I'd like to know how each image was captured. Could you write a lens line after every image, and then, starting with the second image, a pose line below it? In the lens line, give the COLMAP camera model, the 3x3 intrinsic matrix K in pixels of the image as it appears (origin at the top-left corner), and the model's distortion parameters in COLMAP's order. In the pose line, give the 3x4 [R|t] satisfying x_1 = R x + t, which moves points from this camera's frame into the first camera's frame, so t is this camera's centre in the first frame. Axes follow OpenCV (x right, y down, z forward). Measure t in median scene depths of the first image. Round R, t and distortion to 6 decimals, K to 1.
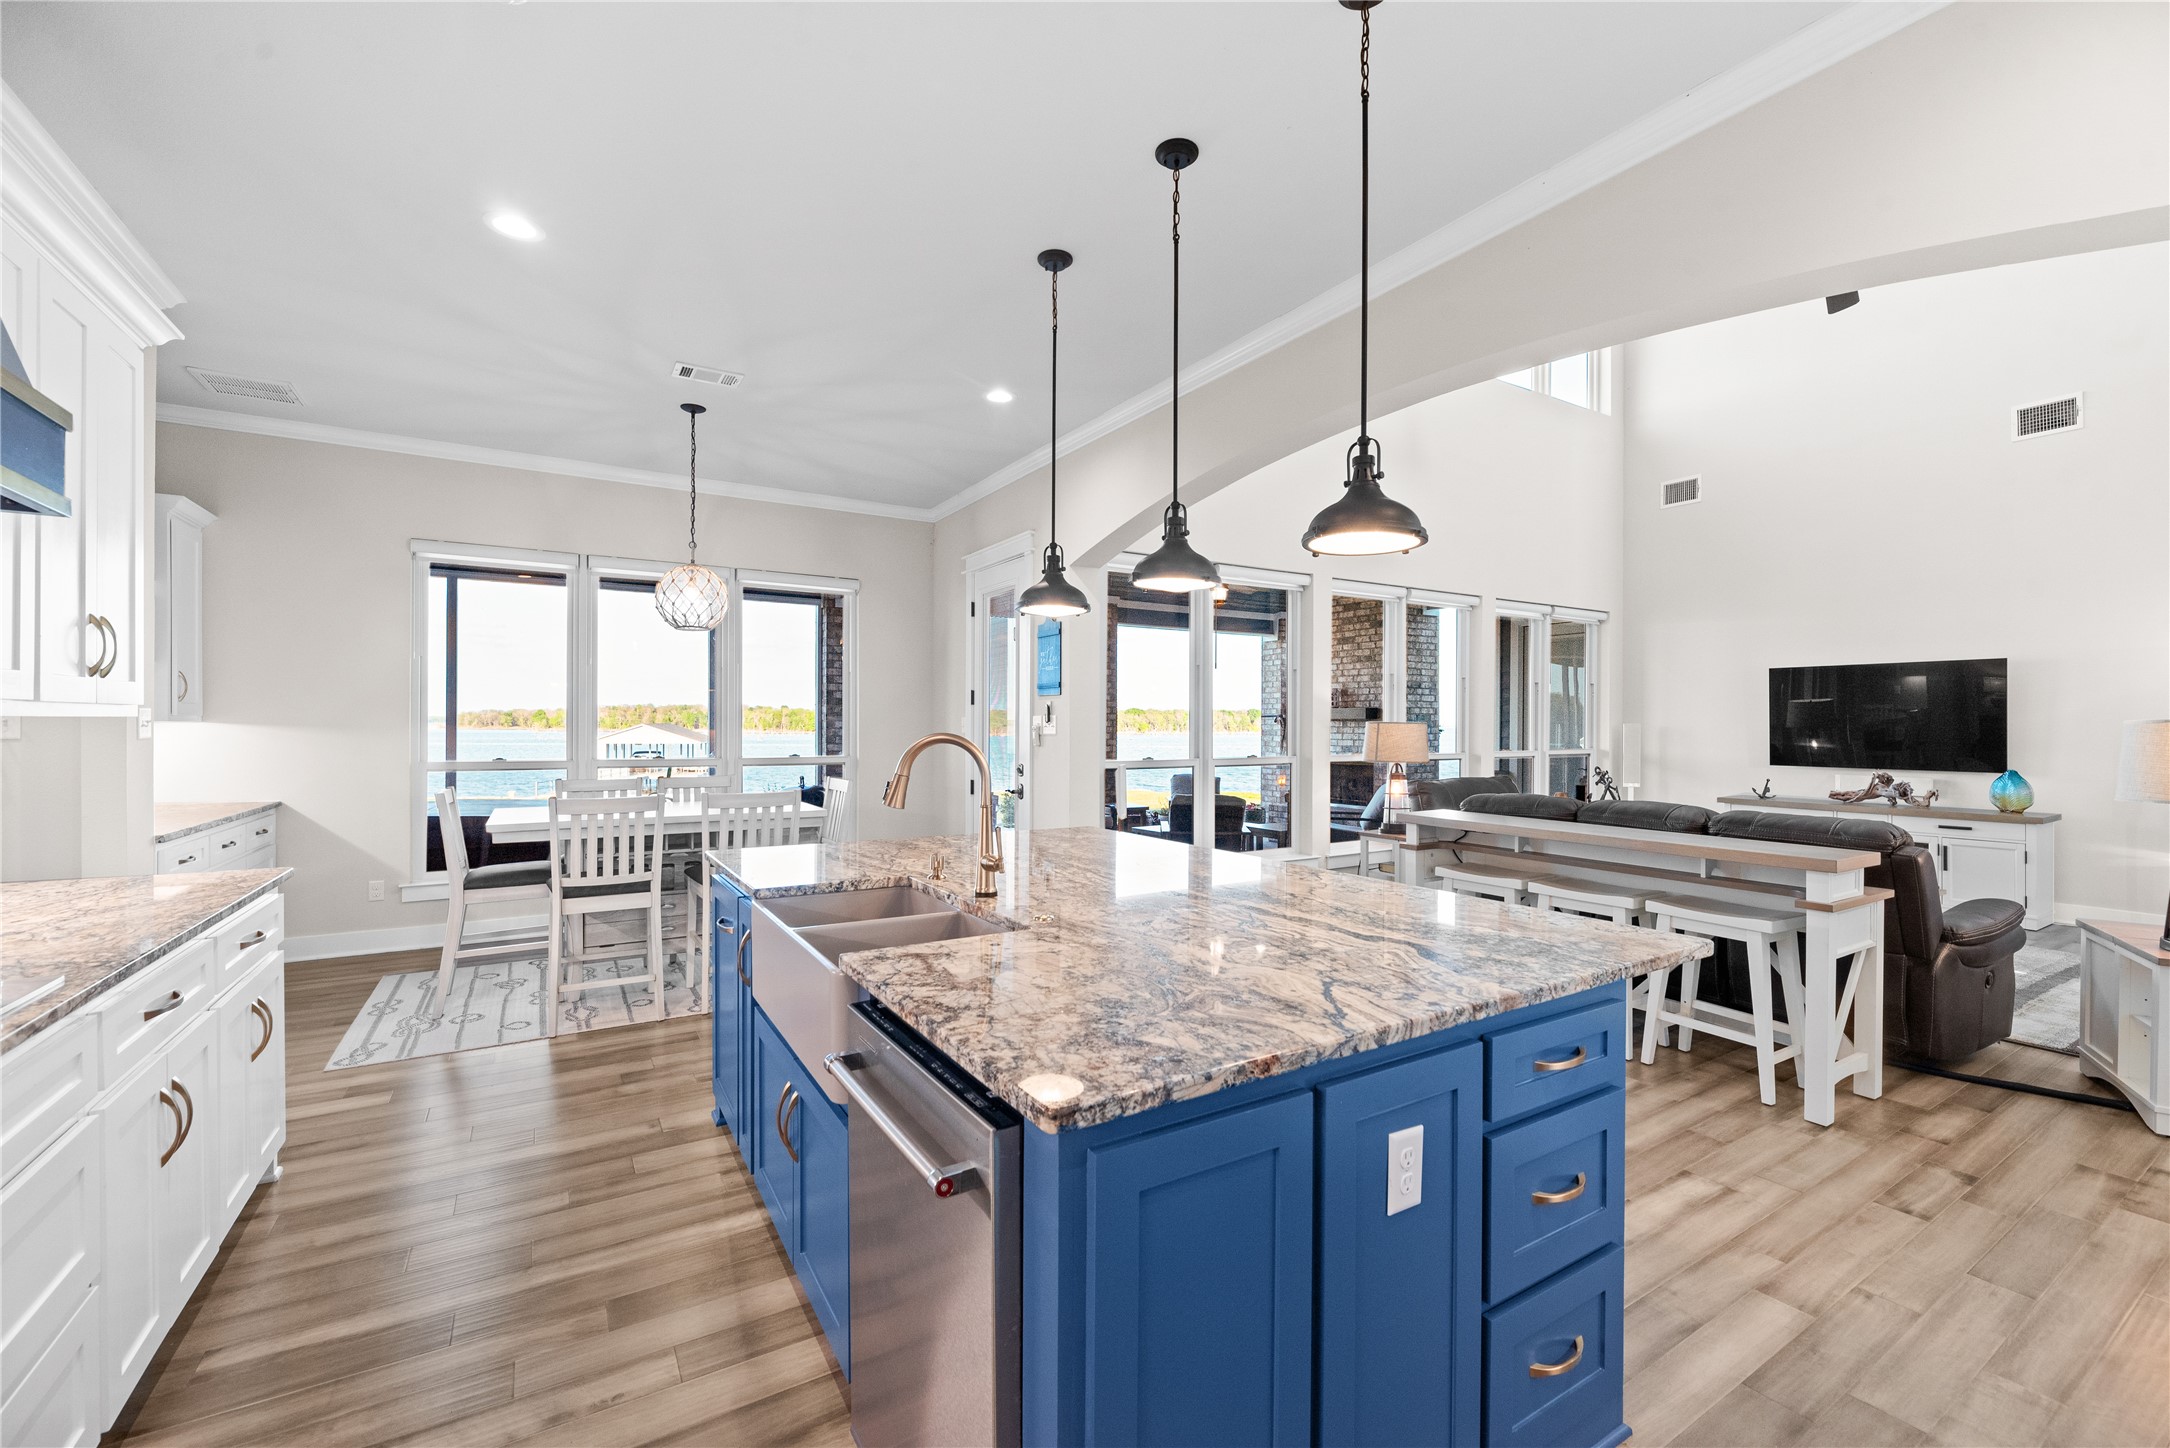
lens RADIAL K [[882.2, 0, 1085.0], [0, 882.2, 724.0], [0, 0, 1]] dist [-0.002024, -0.000101]
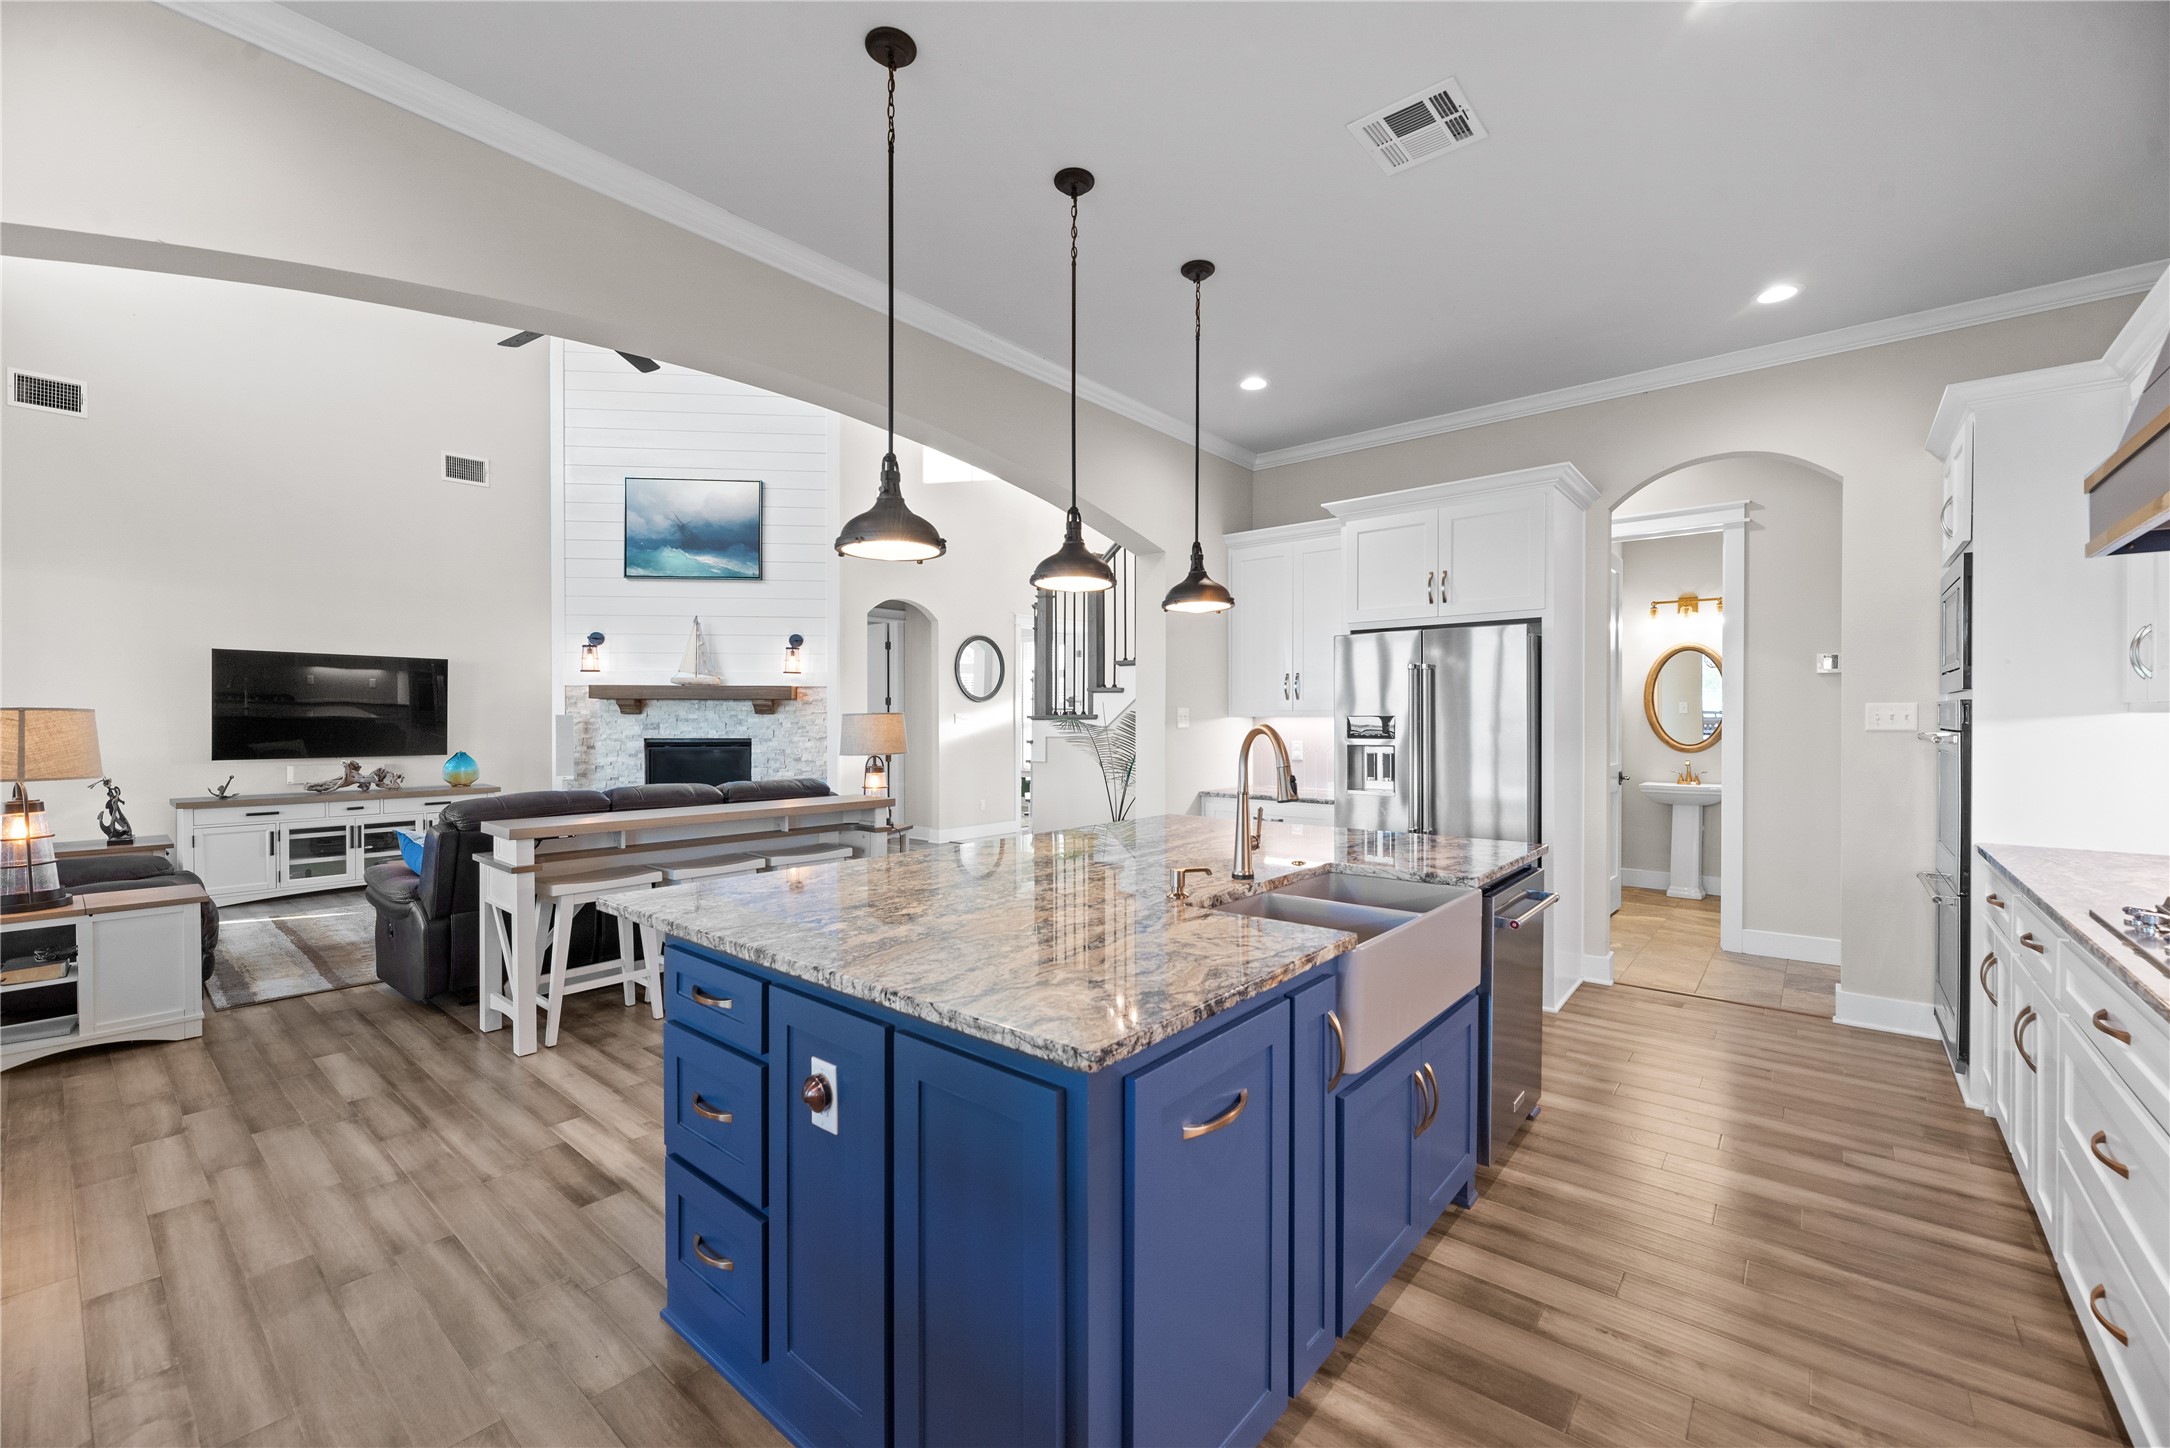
lens RADIAL K [[887.2, 0, 1089.0], [0, 887.2, 720.5], [0, 0, 1]] dist [-0.001950, -0.000297]
pose [[-0.307393, -0.007230, 0.951555, -0.393695], [0.000823, 0.999969, 0.007864, 0.000533], [-0.951582, 0.003200, -0.307377, 0.555529]]
